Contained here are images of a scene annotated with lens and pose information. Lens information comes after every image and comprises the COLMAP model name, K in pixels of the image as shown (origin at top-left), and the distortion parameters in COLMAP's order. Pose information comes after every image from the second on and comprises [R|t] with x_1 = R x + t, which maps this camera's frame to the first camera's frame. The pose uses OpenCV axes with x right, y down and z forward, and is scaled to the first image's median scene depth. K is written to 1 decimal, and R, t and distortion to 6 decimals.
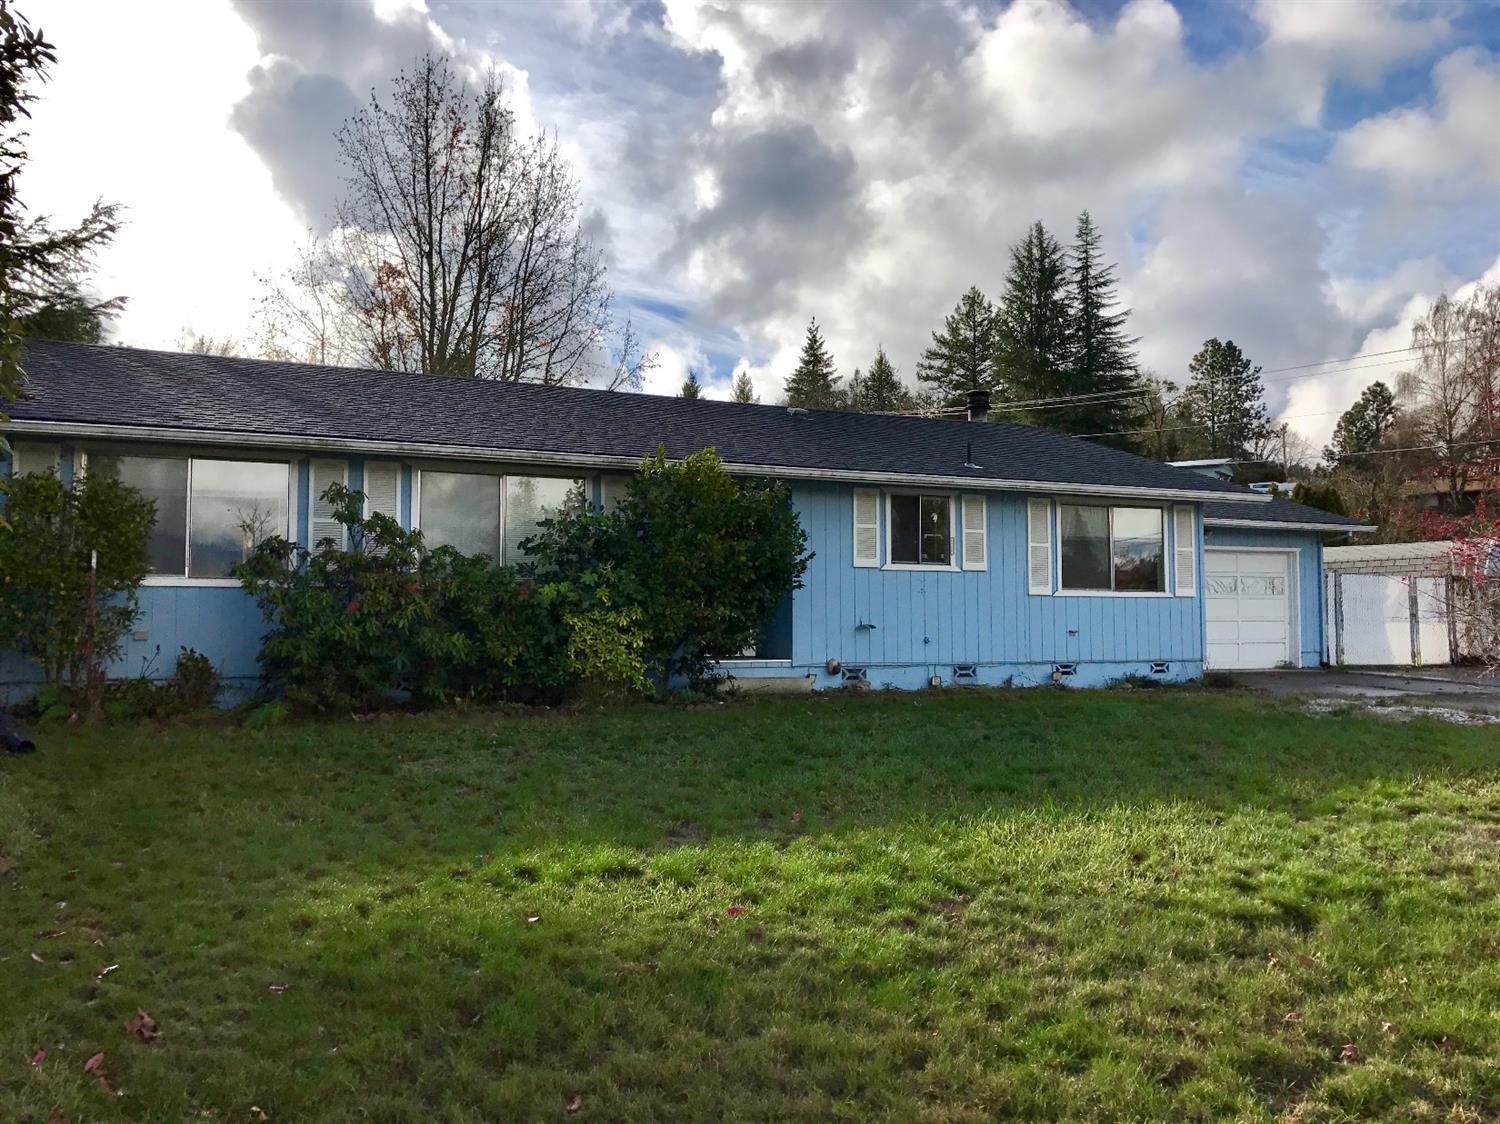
lens RADIAL K [[1228.6, 0, 736.0], [0, 1228.6, 563.1], [0, 0, 1]] dist [0.039399, -0.041590]
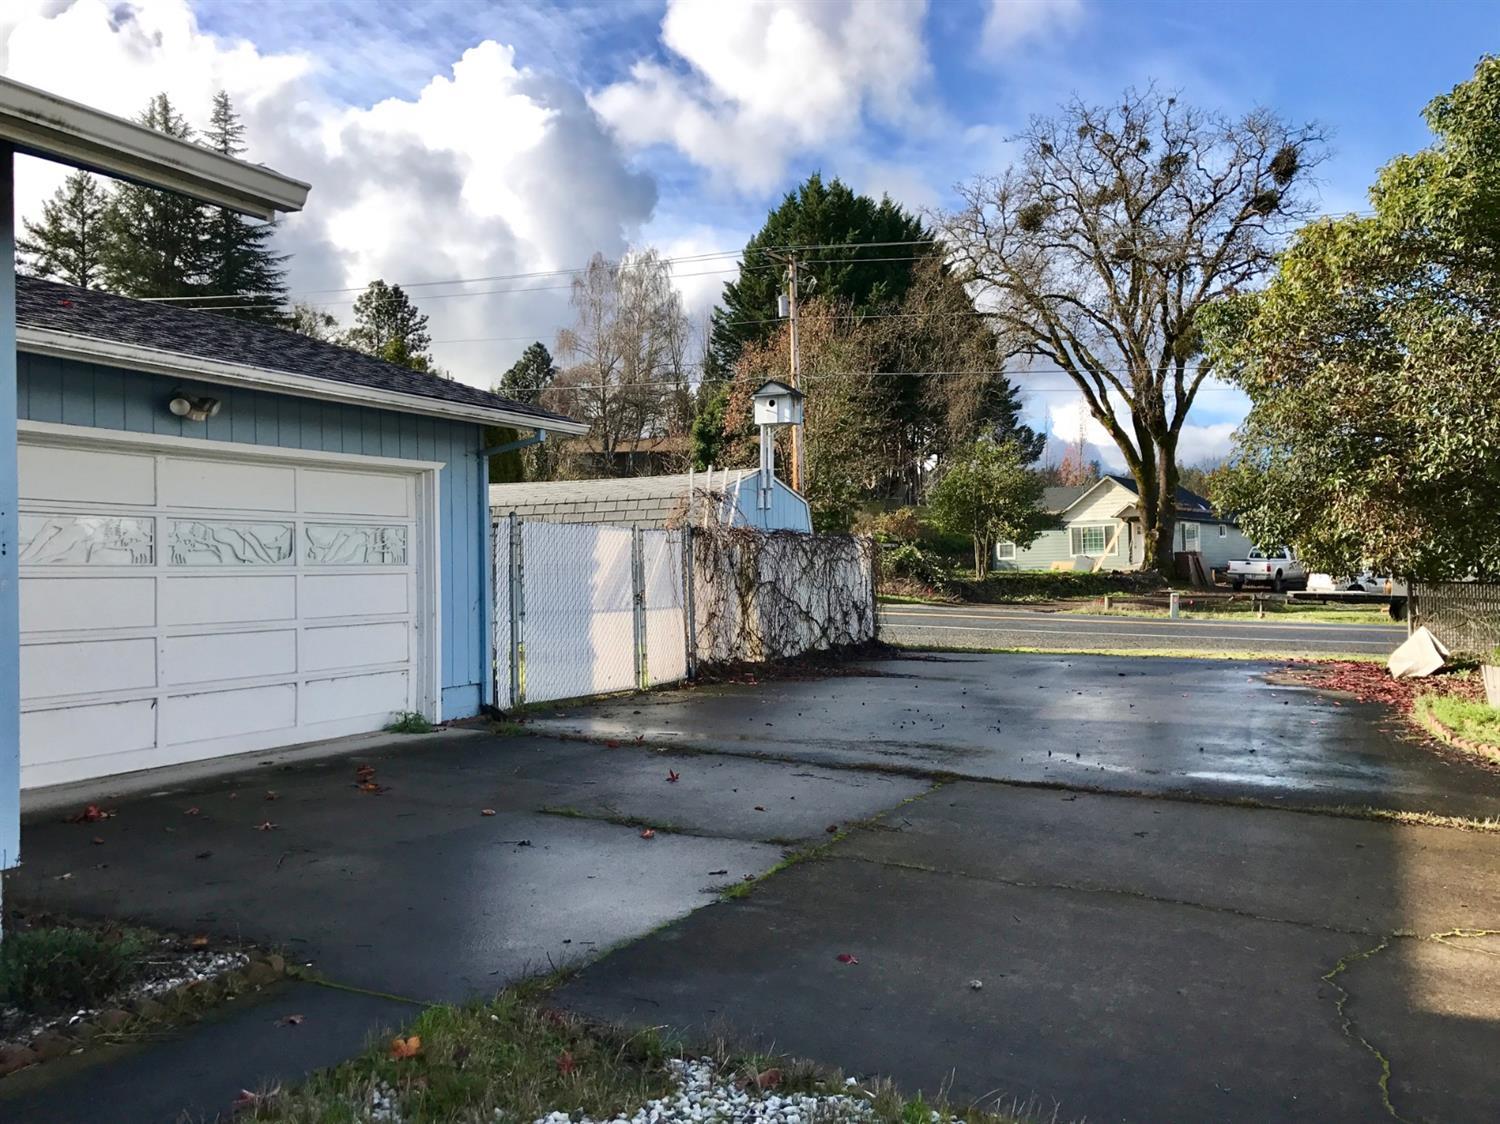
lens RADIAL K [[1228.6, 0, 751.7], [0, 1228.6, 550.6], [0, 0, 1]] dist [0.039399, -0.041590]
pose [[0.792771, -0.002203, 0.609515, 0.059342], [-0.011292, 0.999769, 0.018300, 0.002451], [-0.609415, -0.021390, 0.792563, 0.125354]]
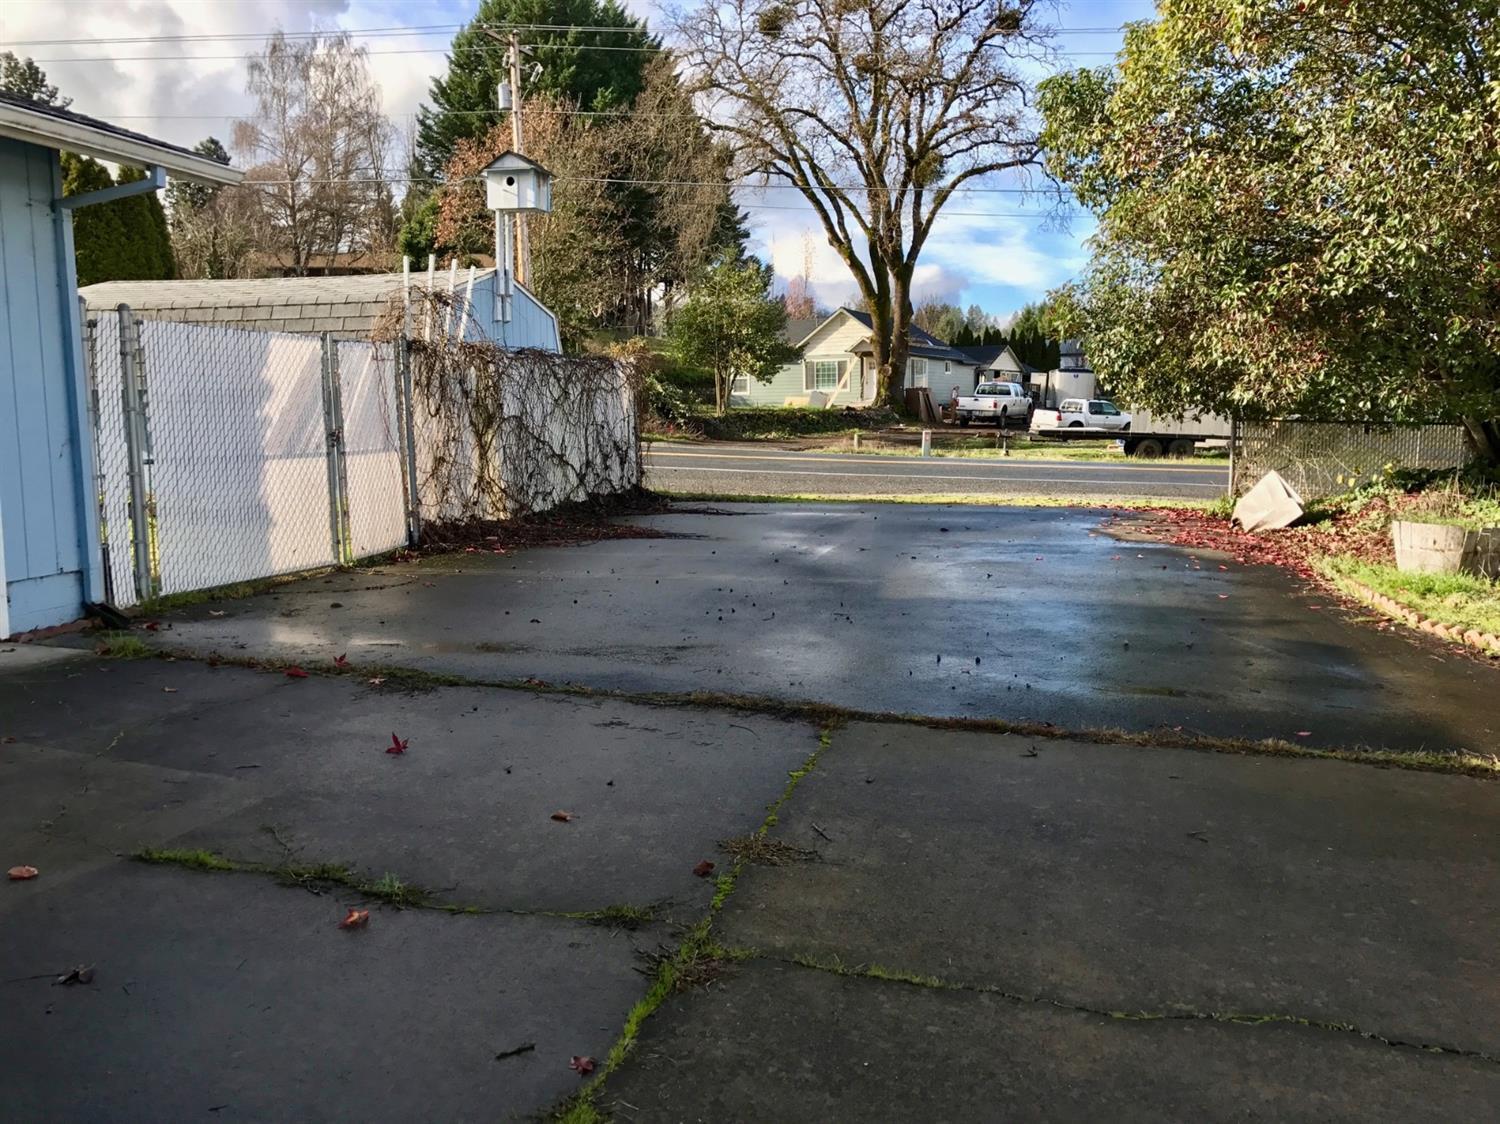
lens RADIAL K [[1228.6, 0, 742.2], [0, 1228.6, 554.5], [0, 0, 1]] dist [0.039399, -0.041590]
pose [[0.641026, -0.099085, 0.761096, 0.077183], [-0.026399, 0.988199, 0.150886, 0.003843], [-0.767065, -0.116814, 0.630845, 0.152448]]
